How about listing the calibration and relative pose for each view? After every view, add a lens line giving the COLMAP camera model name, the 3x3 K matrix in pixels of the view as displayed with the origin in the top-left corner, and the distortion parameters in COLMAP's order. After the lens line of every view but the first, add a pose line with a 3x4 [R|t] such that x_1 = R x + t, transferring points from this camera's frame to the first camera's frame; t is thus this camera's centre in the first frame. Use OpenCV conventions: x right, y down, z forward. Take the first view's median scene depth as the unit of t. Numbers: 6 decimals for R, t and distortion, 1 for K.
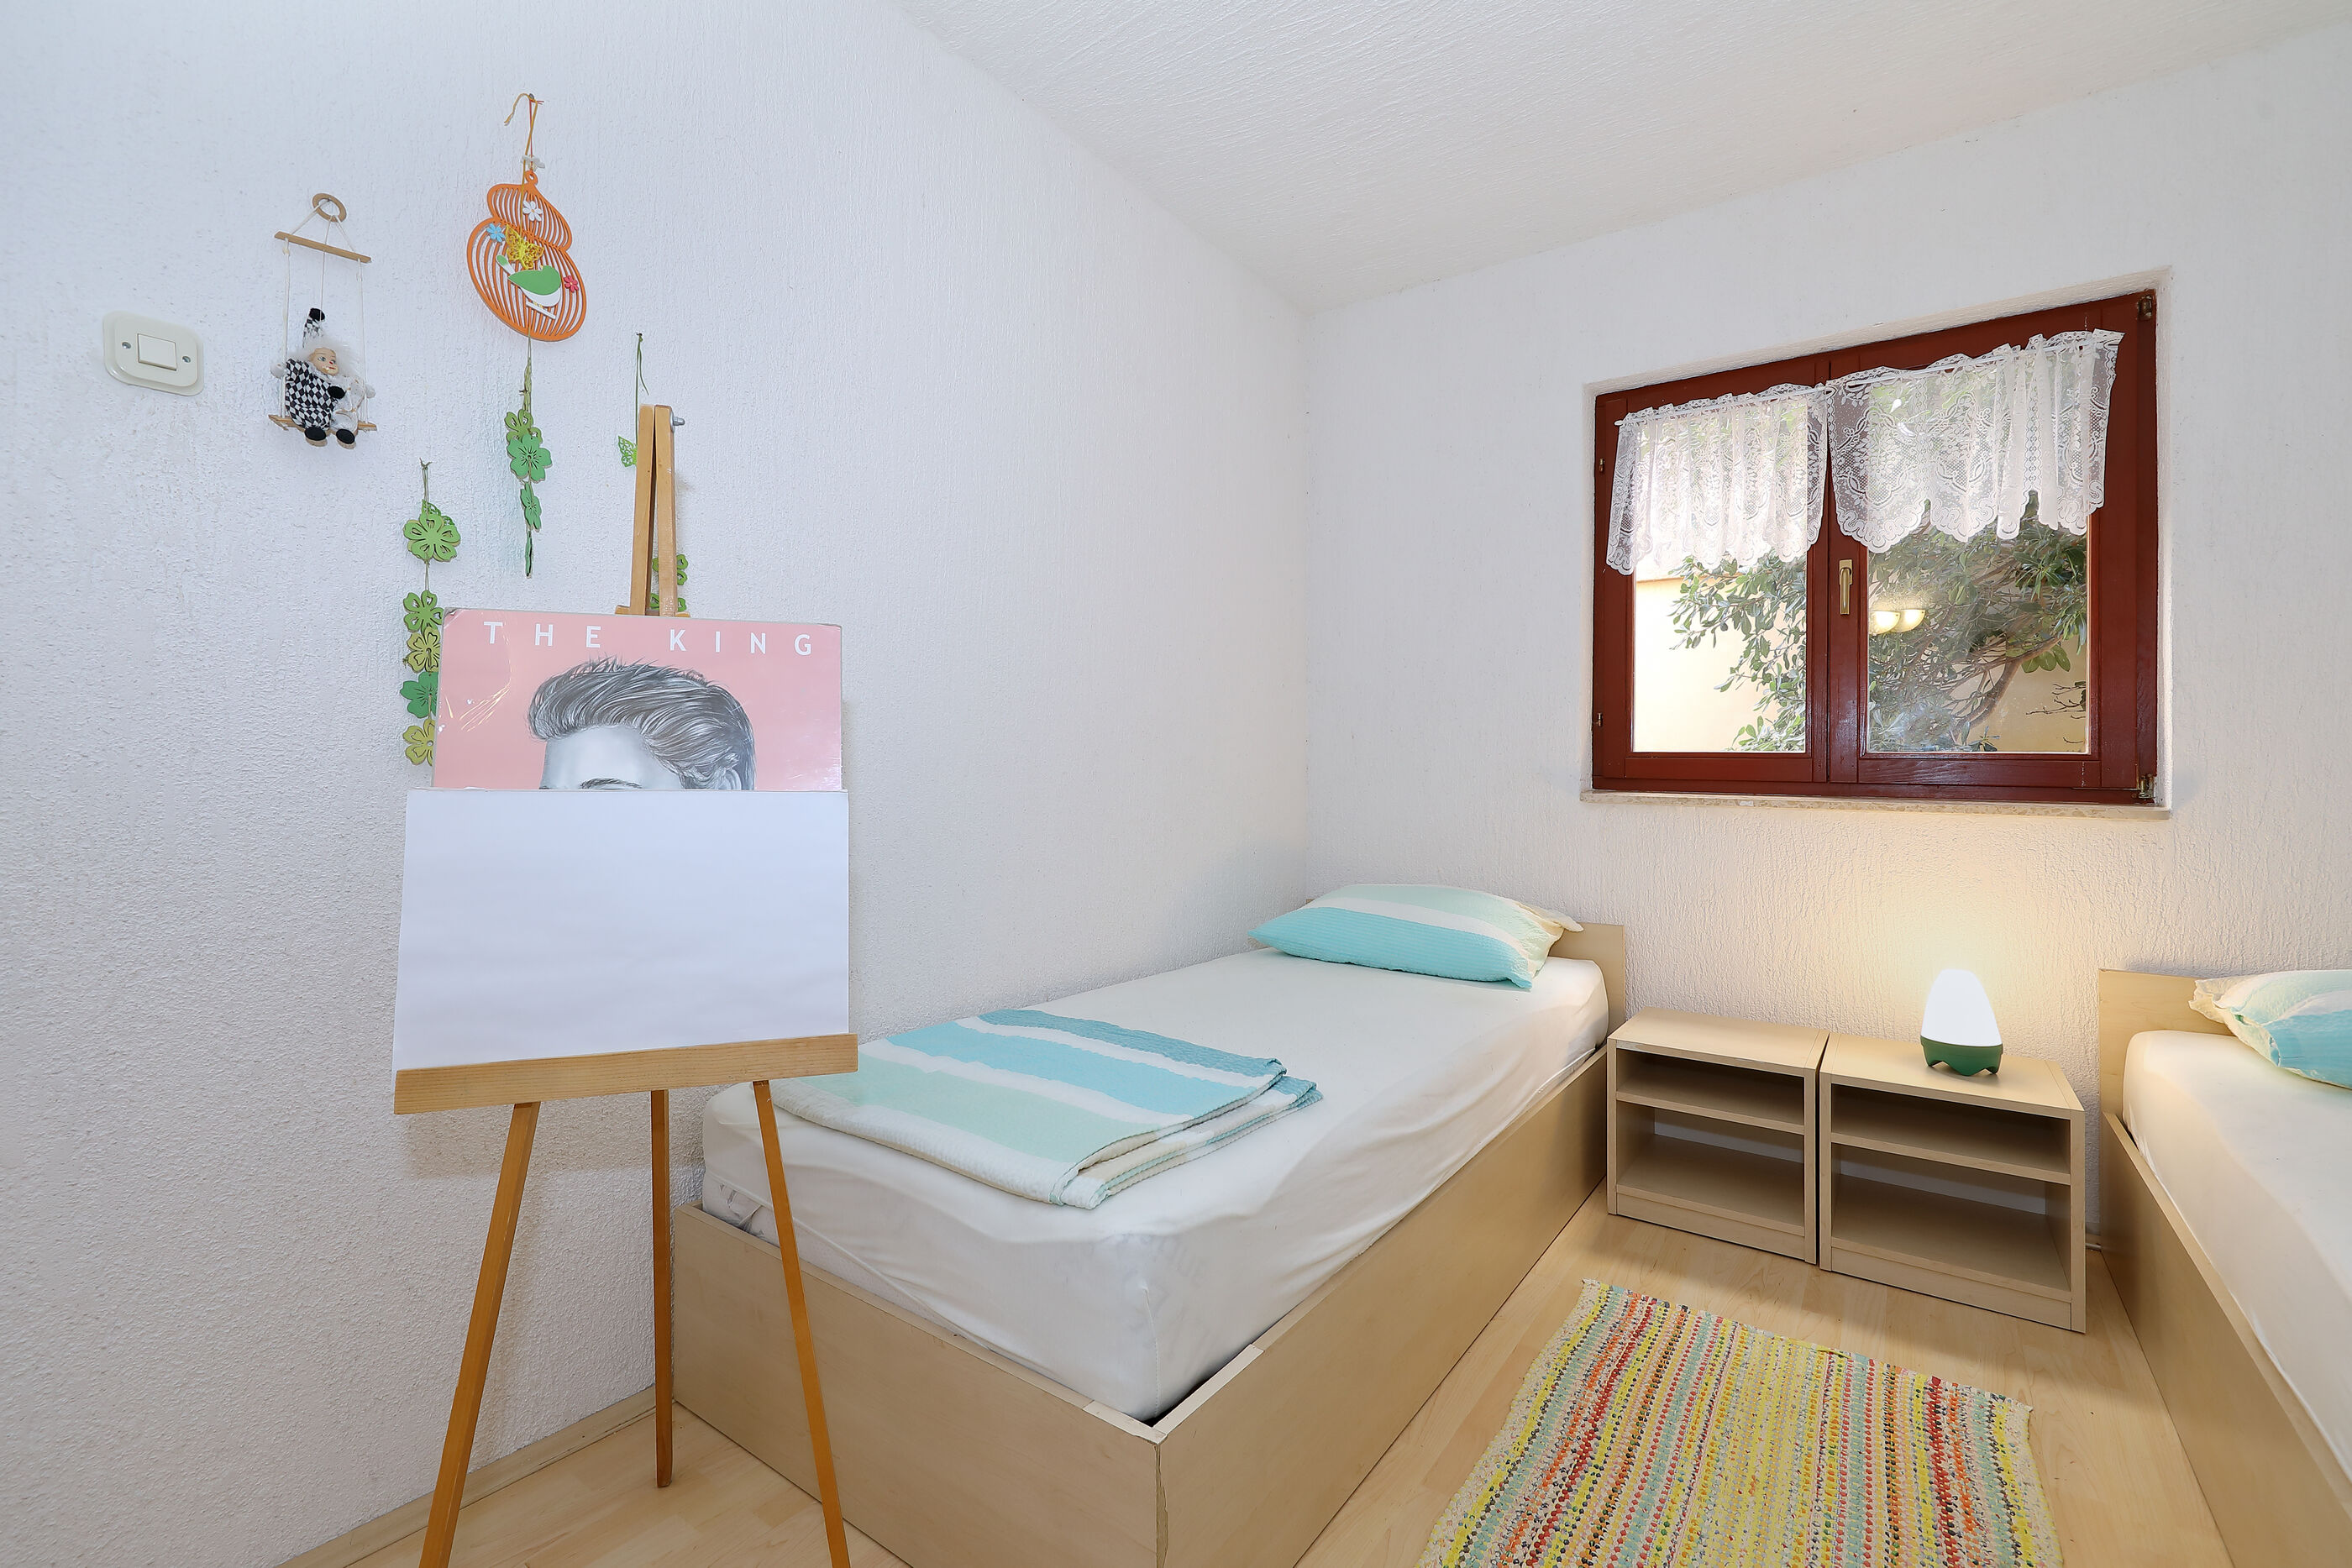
lens RADIAL K [[1005.1, 0, 1153.1], [0, 1005.1, 761.7], [0, 0, 1]] dist [0.001548, 0.000082]
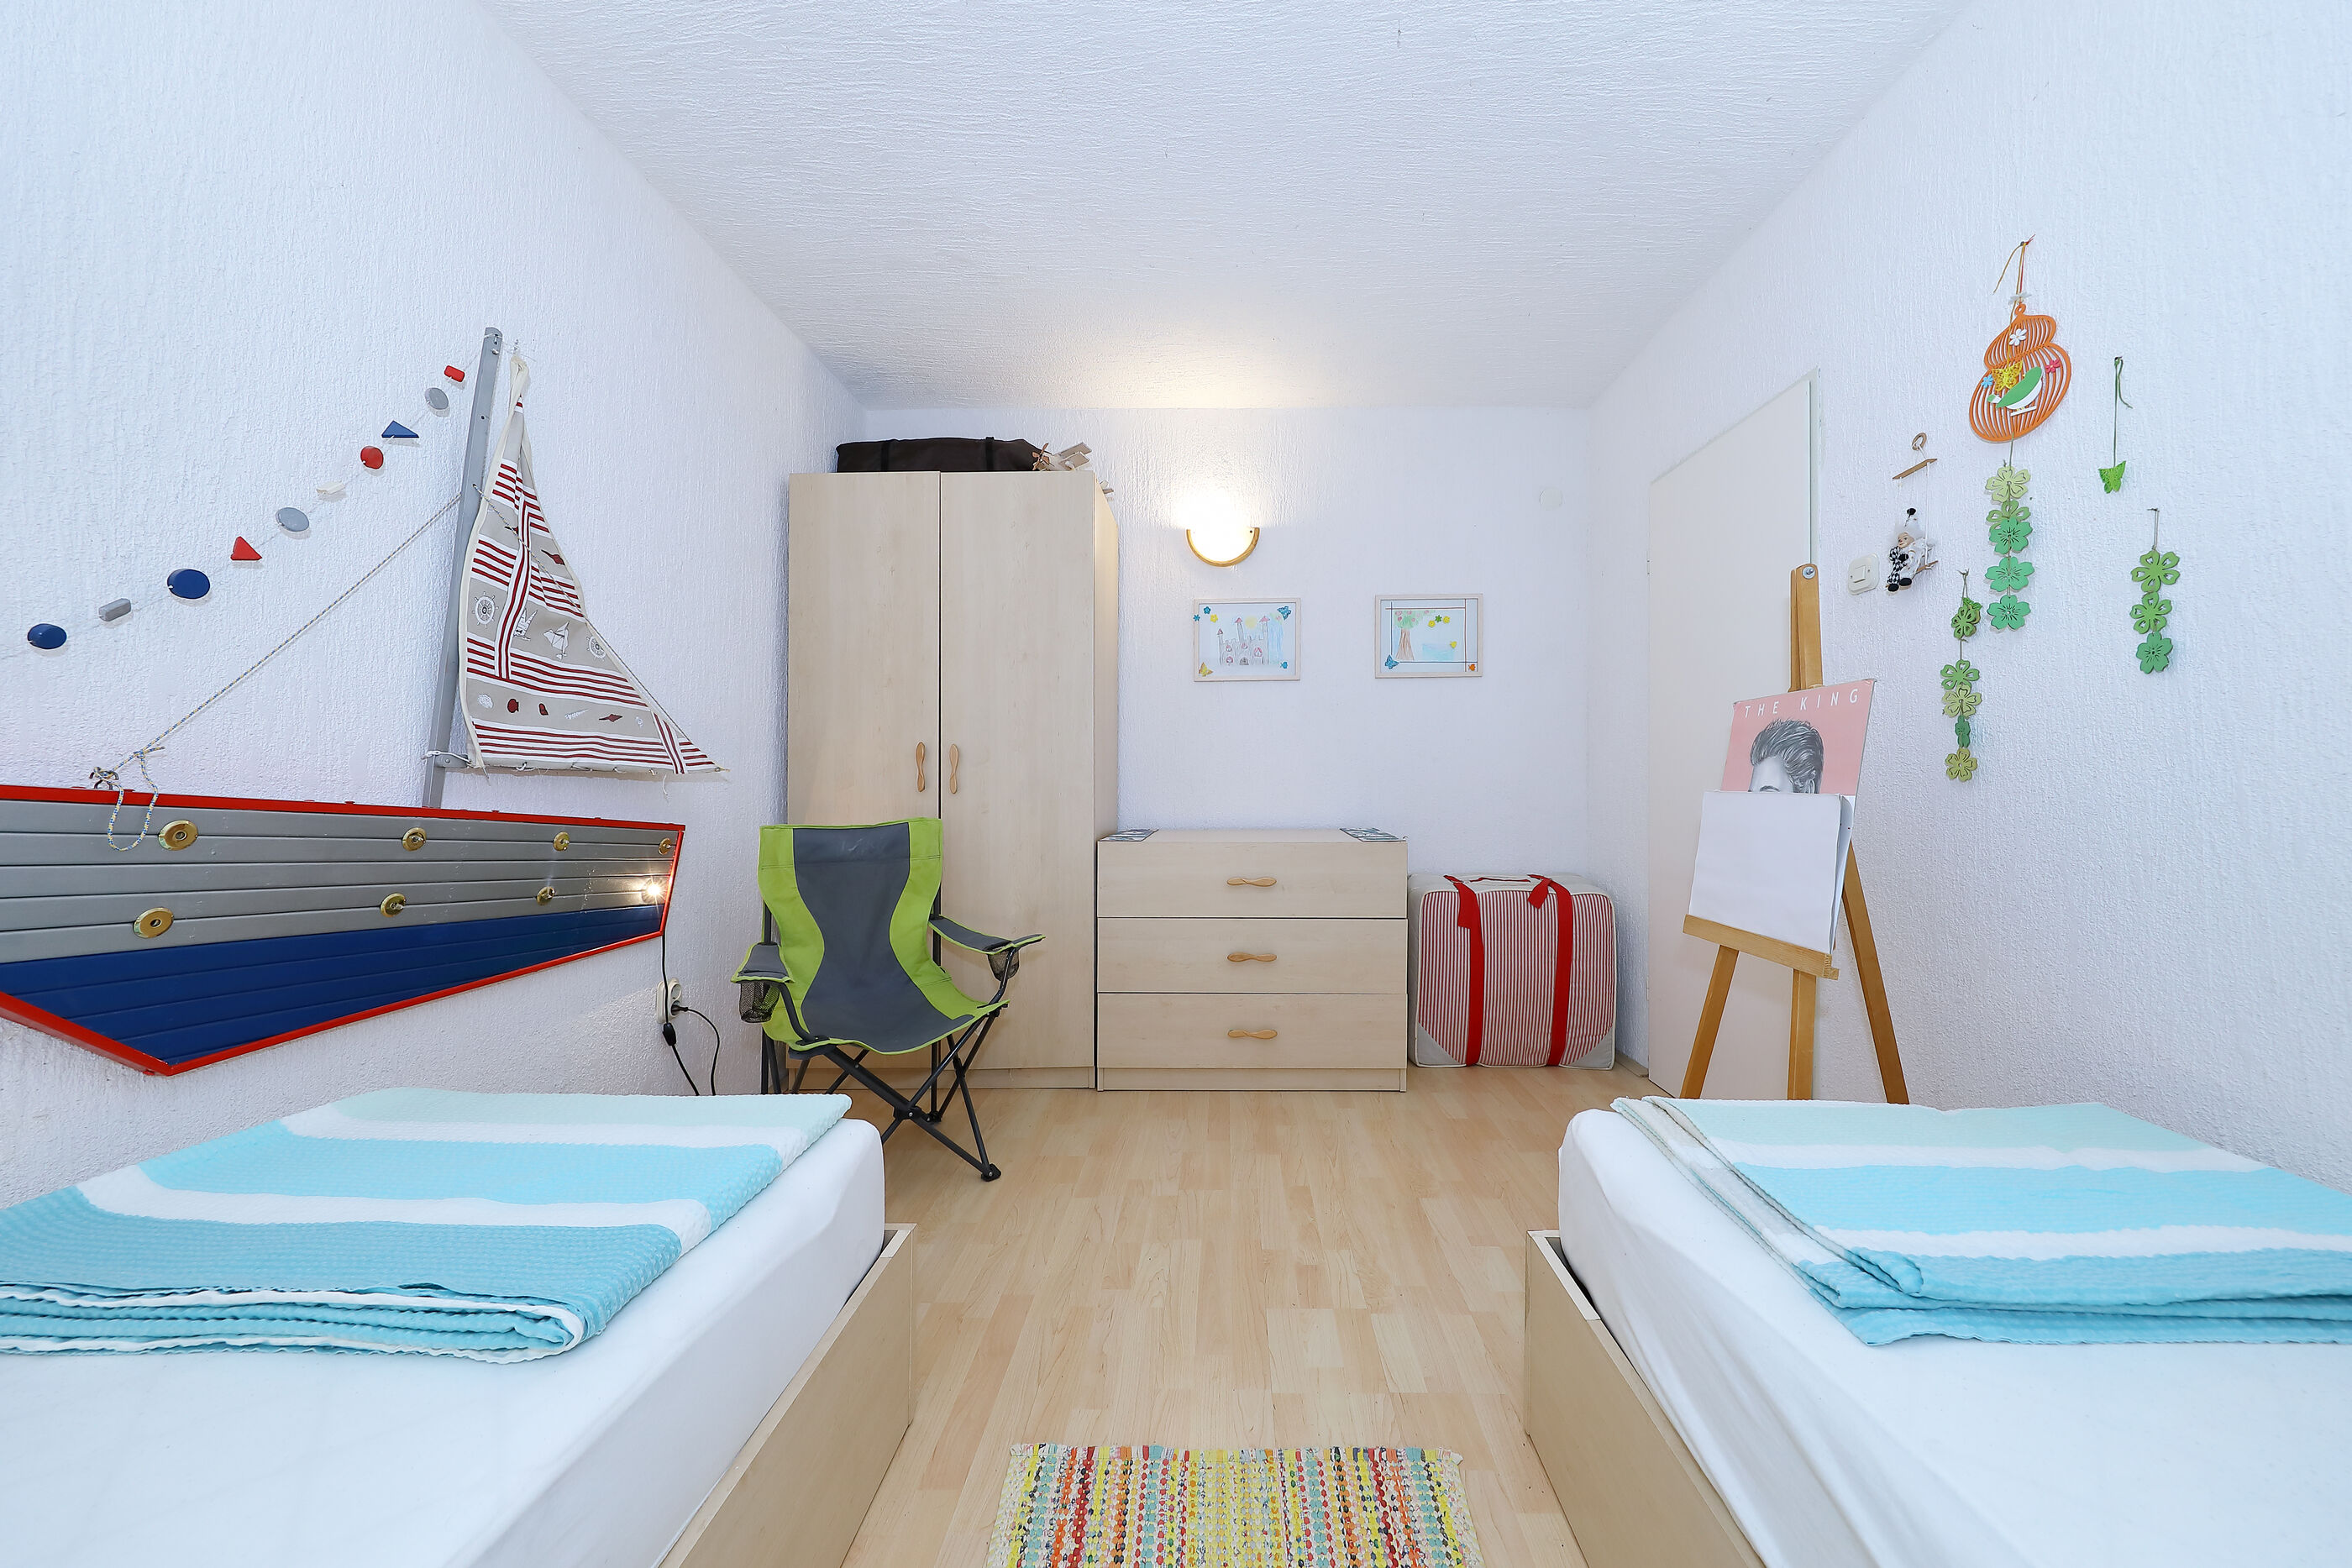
lens RADIAL K [[819.7, 0, 1223.8], [0, 819.7, 788.0], [0, 0, 1]] dist [-0.000113, -0.000026]
pose [[-0.797398, -0.005366, -0.603430, 0.562970], [-0.002042, 0.999979, -0.006194, 0.016220], [0.603450, -0.003707, -0.797392, 0.871967]]
